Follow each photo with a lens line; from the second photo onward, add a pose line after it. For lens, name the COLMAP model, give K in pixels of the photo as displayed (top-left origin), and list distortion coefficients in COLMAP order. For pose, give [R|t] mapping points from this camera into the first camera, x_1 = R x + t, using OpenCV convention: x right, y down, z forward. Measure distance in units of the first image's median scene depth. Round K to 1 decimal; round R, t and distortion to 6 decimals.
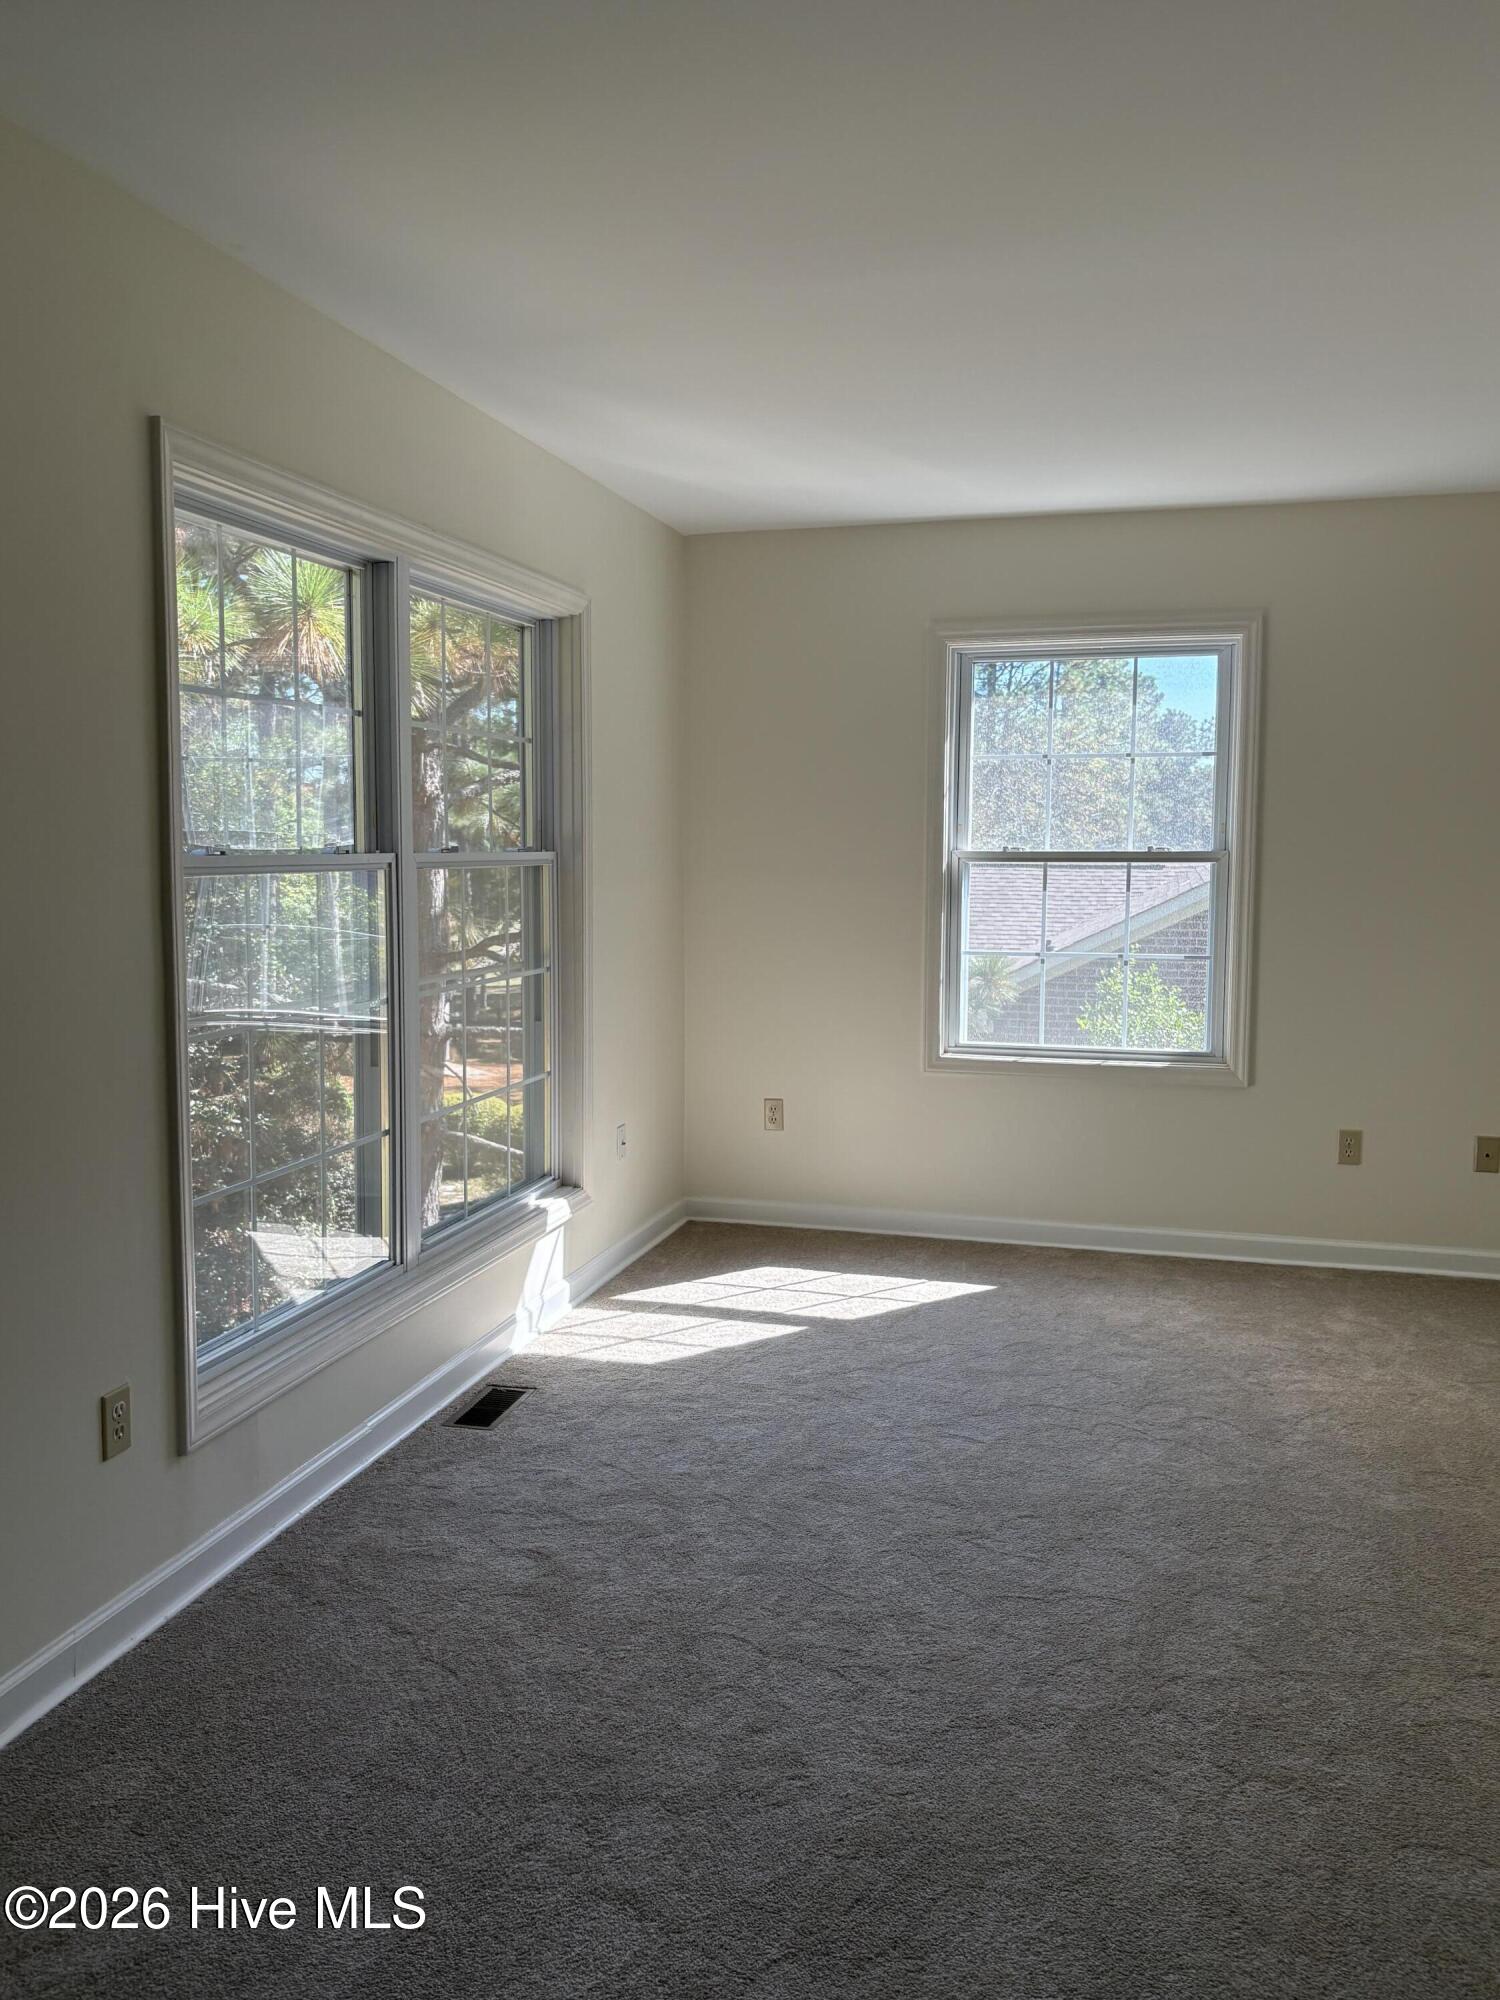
lens RADIAL K [[1579.6, 0, 743.2], [0, 1579.6, 990.9], [0, 0, 1]] dist [0.037969, -0.044864]
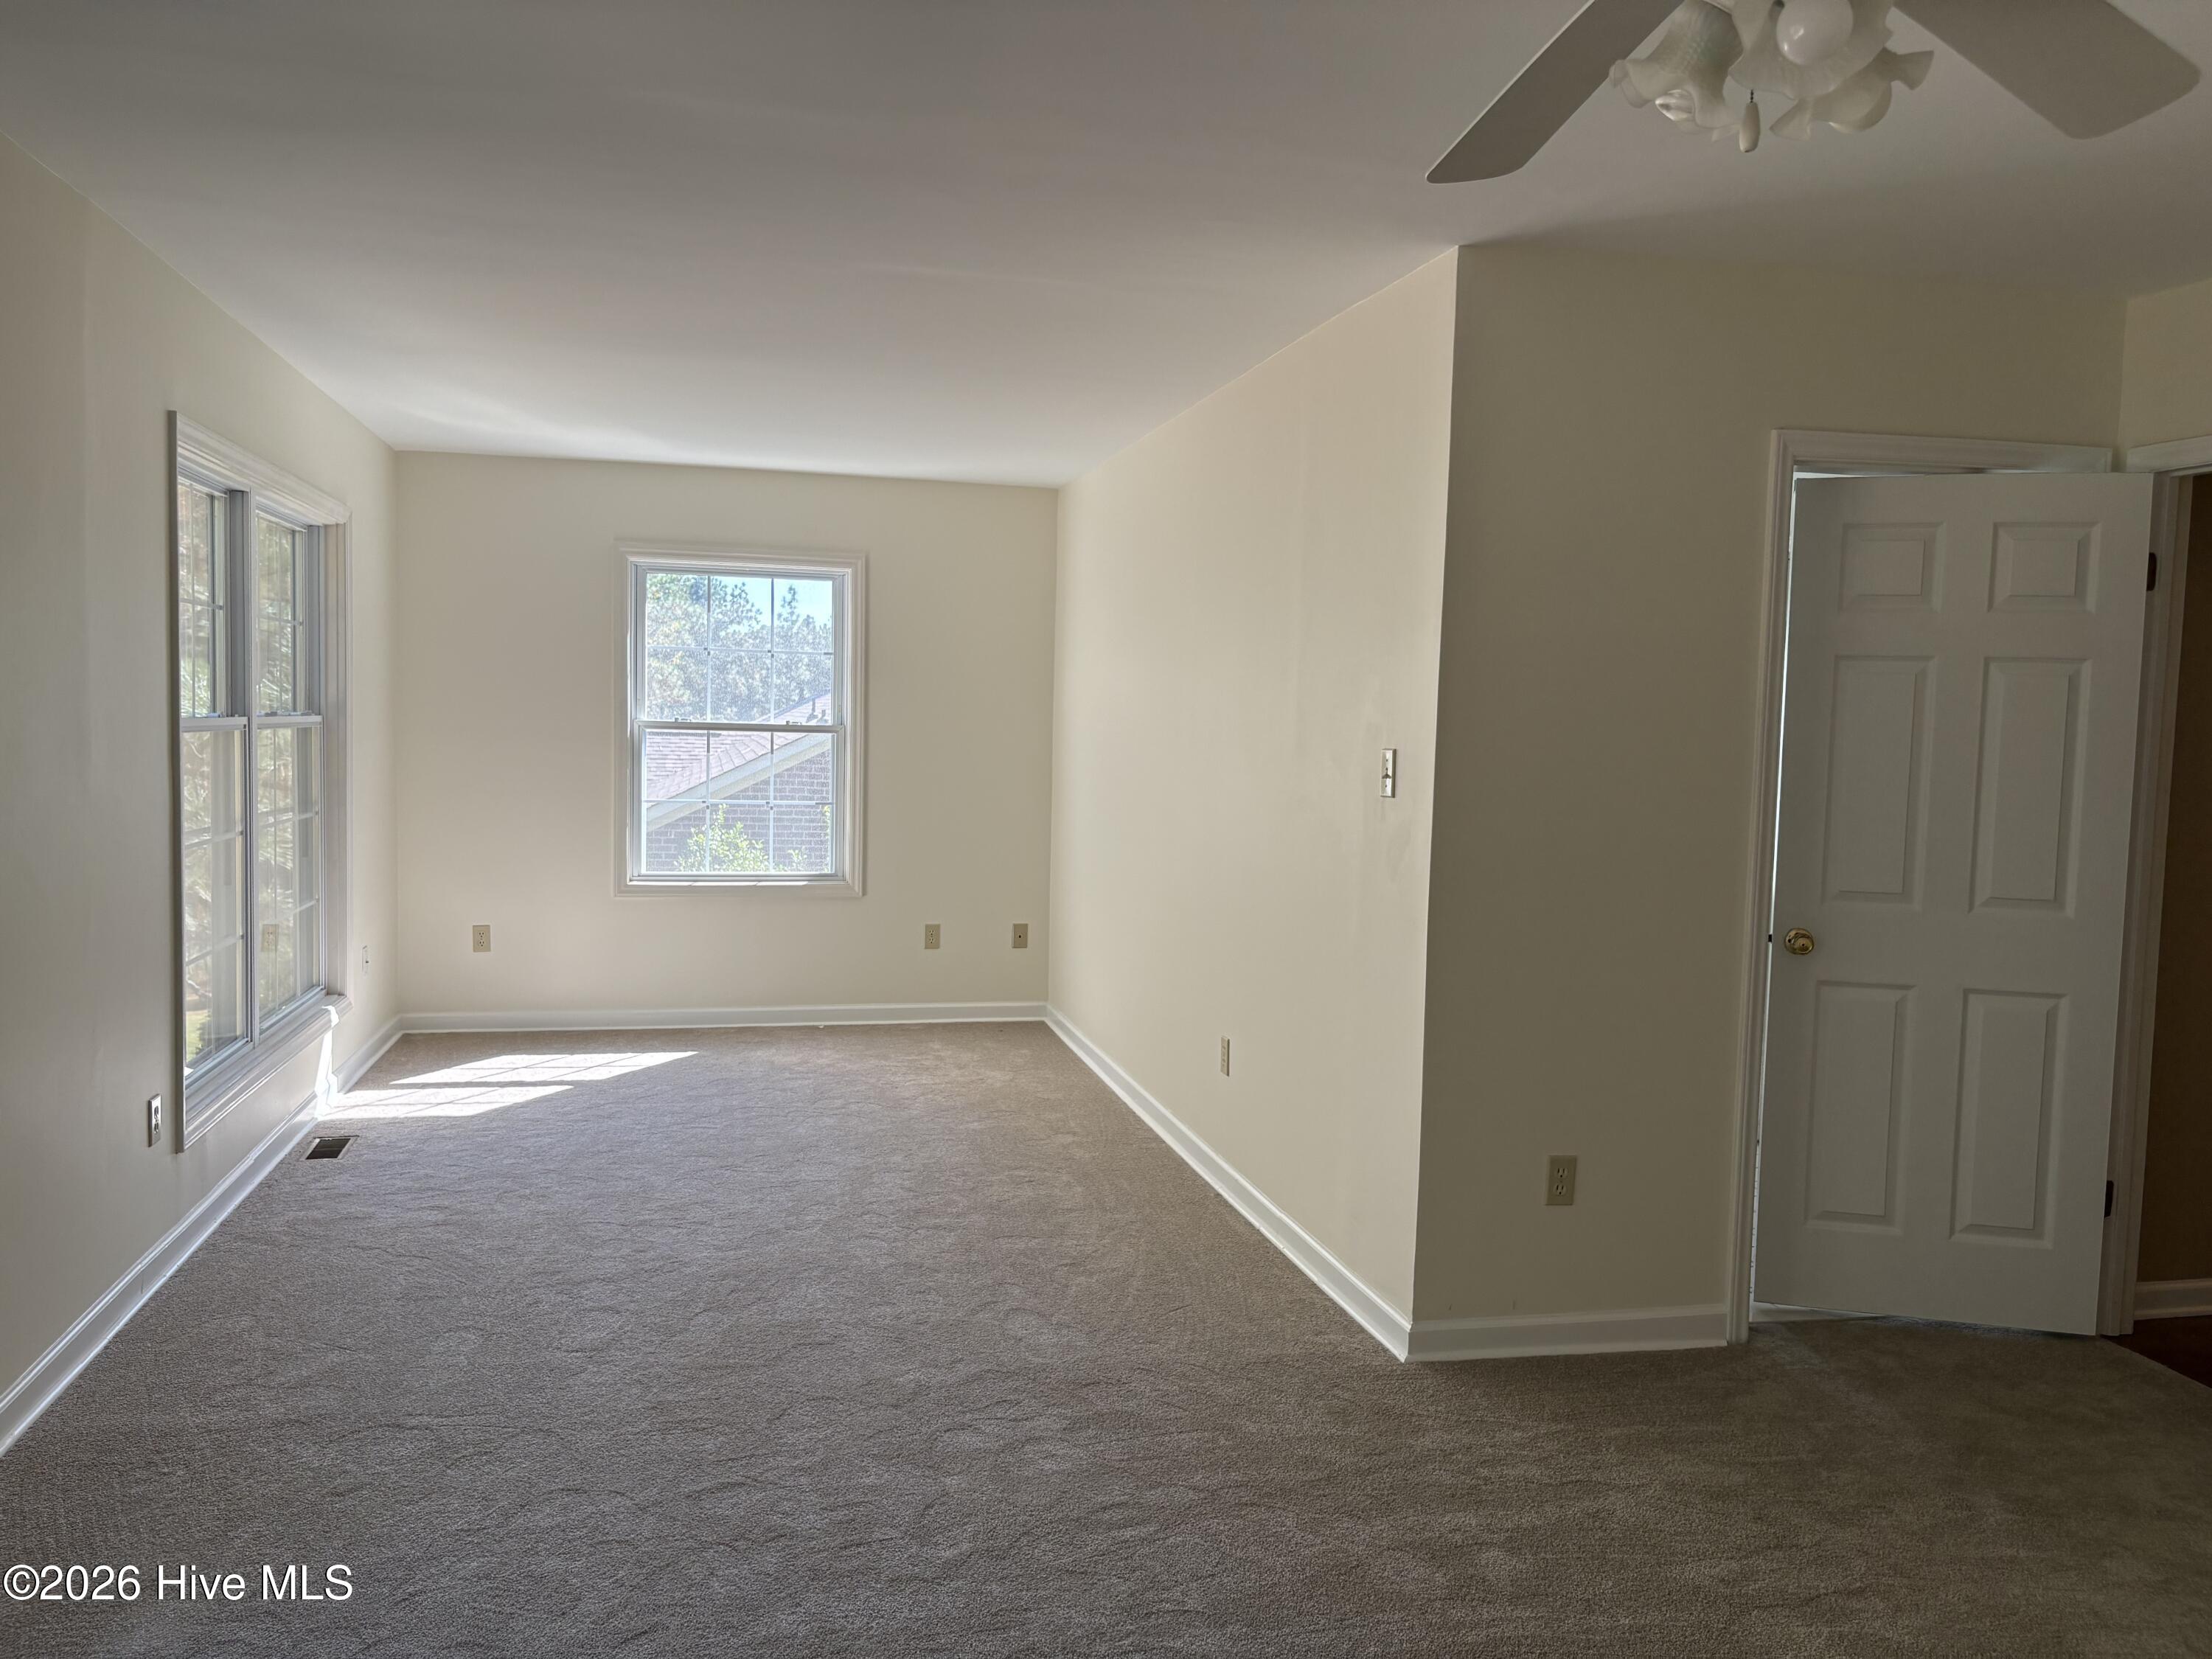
lens RADIAL K [[1644.2, 0, 1097.4], [0, 1644.2, 831.7], [0, 0, 1]] dist [0.007510, -0.004302]
pose [[0.879419, -0.012783, 0.475877, -0.201557], [0.021792, 0.999672, -0.013419, 0.030646], [-0.475550, 0.022171, 0.879409, -0.395470]]
